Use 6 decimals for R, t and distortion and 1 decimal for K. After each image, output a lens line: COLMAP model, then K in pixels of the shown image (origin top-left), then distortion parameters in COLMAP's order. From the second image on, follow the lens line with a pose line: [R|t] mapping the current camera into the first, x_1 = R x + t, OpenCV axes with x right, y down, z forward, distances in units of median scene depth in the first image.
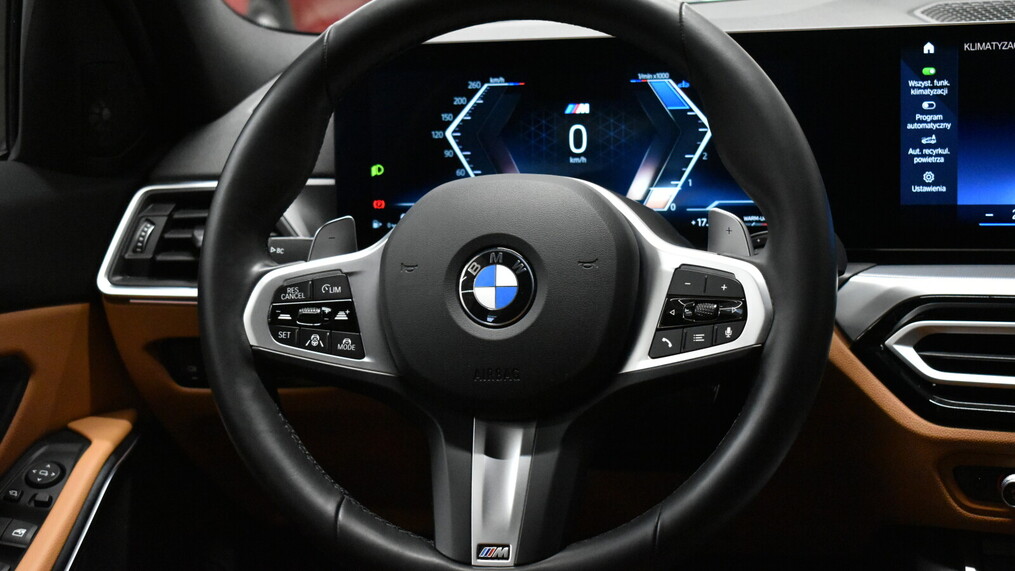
lens RADIAL K [[1914.0, 0, 509.3], [0, 1914.0, 282.6], [0, 0, 1]] dist [-0.041511, 0.000000]
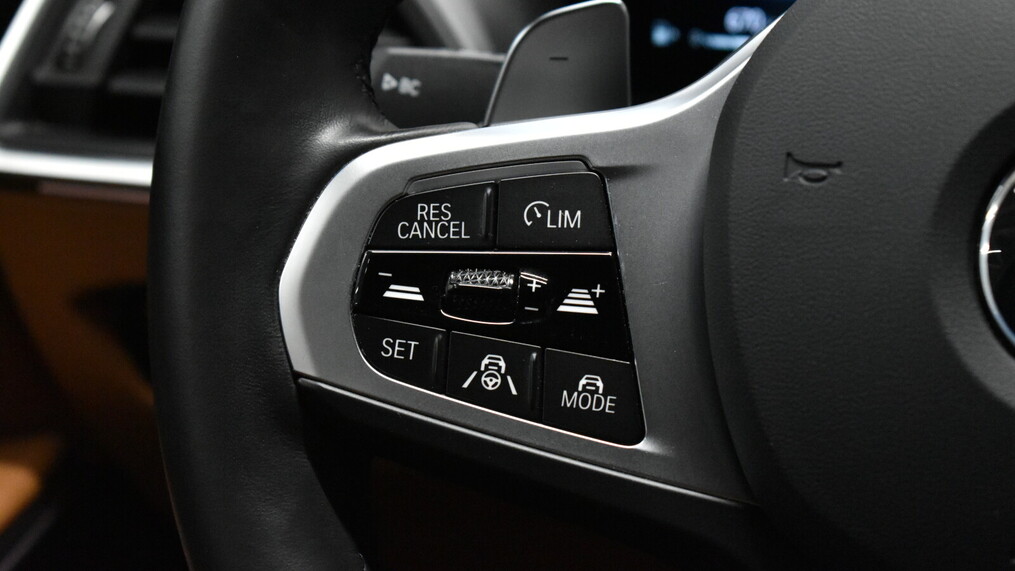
lens RADIAL K [[2502.9, 0, 507.1], [0, 2502.9, 289.8], [0, 0, 1]] dist [-0.053295, 0.000000]
pose [[0.993665, 0.070775, -0.087303, -0.062947], [-0.065323, 0.995822, 0.063802, -0.010741], [0.091454, -0.057695, 0.994137, 0.578968]]
